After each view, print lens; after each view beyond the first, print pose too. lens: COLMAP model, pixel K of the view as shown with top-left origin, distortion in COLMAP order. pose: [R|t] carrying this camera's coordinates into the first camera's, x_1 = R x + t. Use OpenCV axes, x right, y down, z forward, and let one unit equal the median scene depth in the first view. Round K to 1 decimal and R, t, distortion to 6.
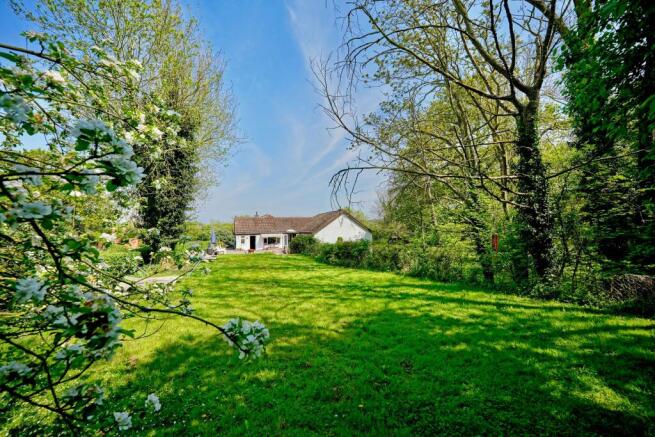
lens RADIAL K [[272.3, 0, 327.5], [0, 272.3, 218.5], [0, 0, 1]] dist [0.000206, 0.000011]
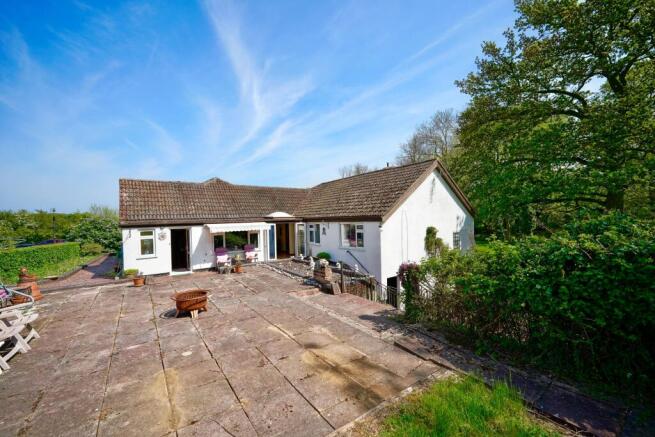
lens RADIAL K [[272.3, 0, 327.5], [0, 272.3, 218.5], [0, 0, 1]] dist [0.000206, 0.000011]
pose [[0.958836, 0.000754, 0.283958, -0.193080], [-0.009426, 0.999530, 0.029173, 0.038816], [-0.283802, -0.030649, 0.958393, 0.618868]]
